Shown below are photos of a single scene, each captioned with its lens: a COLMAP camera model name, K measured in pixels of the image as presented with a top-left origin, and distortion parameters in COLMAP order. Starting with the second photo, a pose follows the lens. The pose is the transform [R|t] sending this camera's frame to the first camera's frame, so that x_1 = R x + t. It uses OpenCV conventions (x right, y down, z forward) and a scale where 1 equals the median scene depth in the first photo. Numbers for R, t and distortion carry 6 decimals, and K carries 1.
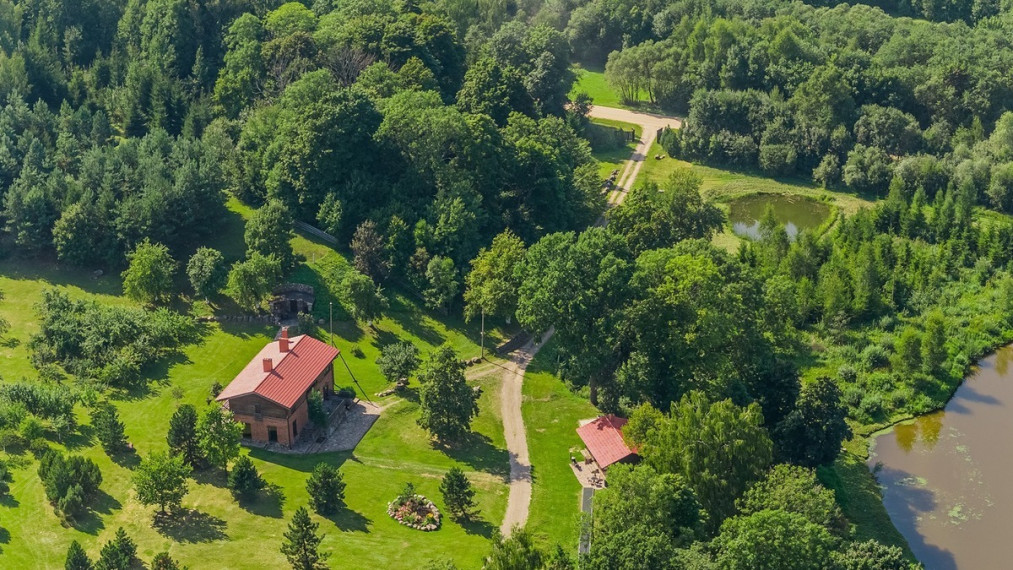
lens RADIAL K [[2169.2, 0, 506.5], [0, 2169.2, 285.0], [0, 0, 1]] dist [-0.264250, 0.510569]
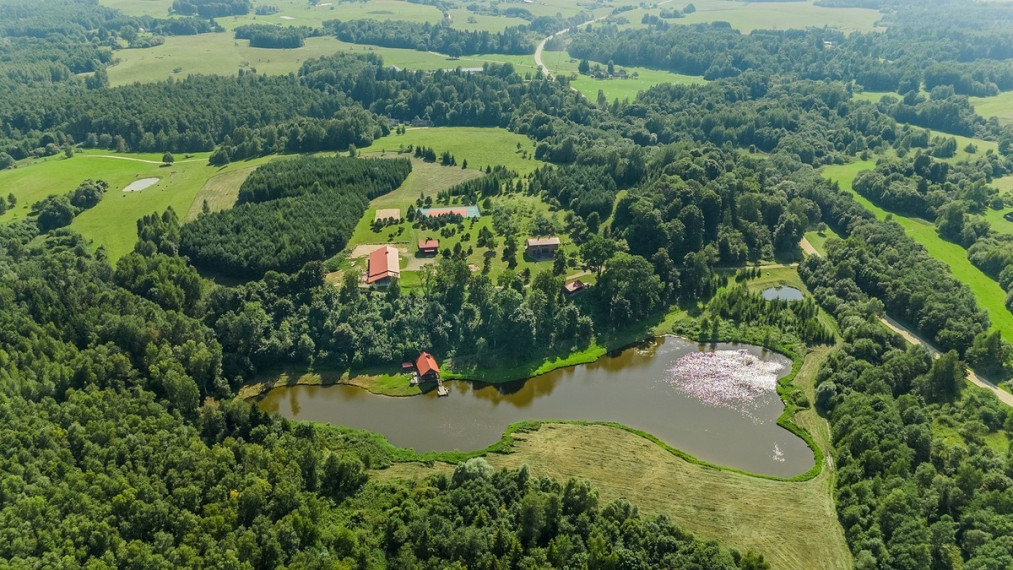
lens RADIAL K [[734.8, 0, 506.5], [0, 734.8, 285.0], [0, 0, 1]] dist [0.101182, -0.128878]
pose [[0.473593, 0.413242, -0.777780, 0.919128], [-0.377996, 0.892995, 0.244294, -0.187313], [0.795506, 0.178302, 0.579119, 0.099238]]
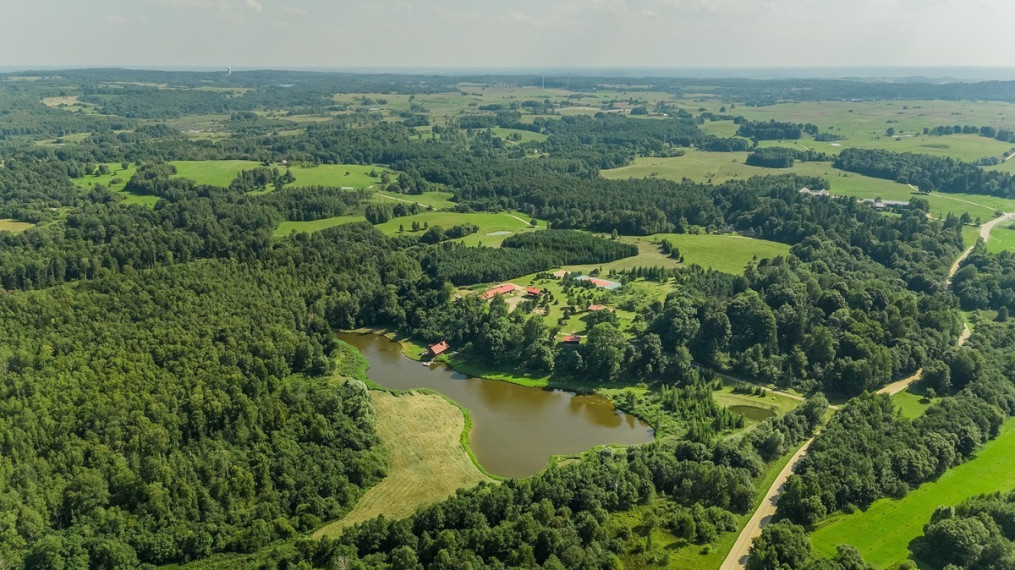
lens RADIAL K [[736.3, 0, 507.5], [0, 736.3, 285.0], [0, 0, 1]] dist [0.101182, -0.128878]
pose [[-0.332124, 0.309594, -0.890980, 1.410040], [-0.381795, 0.819634, 0.427122, -0.626781], [0.862512, 0.482029, -0.154019, 0.938924]]
